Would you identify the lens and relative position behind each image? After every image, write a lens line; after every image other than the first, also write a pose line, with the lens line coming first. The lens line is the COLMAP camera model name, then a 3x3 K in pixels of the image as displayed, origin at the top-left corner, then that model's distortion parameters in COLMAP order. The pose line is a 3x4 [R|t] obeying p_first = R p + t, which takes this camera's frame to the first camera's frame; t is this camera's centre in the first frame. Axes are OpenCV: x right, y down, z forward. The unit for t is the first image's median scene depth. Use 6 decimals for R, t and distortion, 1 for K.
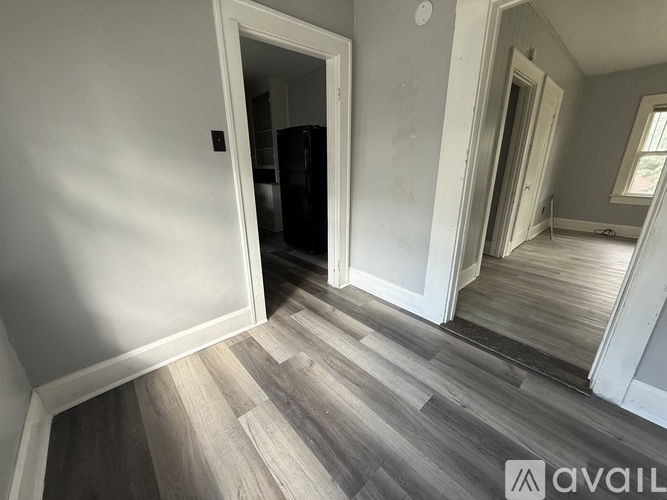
lens RADIAL K [[267.0, 0, 332.7], [0, 267.0, 248.1], [0, 0, 1]] dist [0.003396, 0.000150]
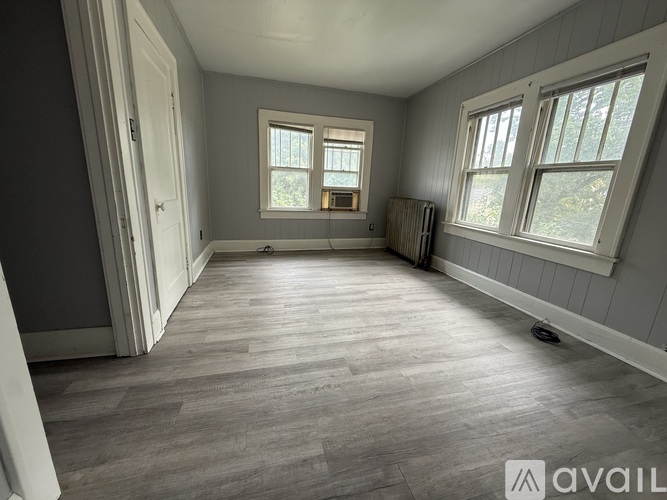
lens RADIAL K [[267.0, 0, 330.8], [0, 267.0, 249.8], [0, 0, 1]] dist [0.003396, 0.000150]
pose [[0.458032, -0.181408, 0.870228, 0.390090], [0.230105, 0.969785, 0.081049, -0.103141], [-0.858637, 0.163120, 0.485936, 0.443283]]
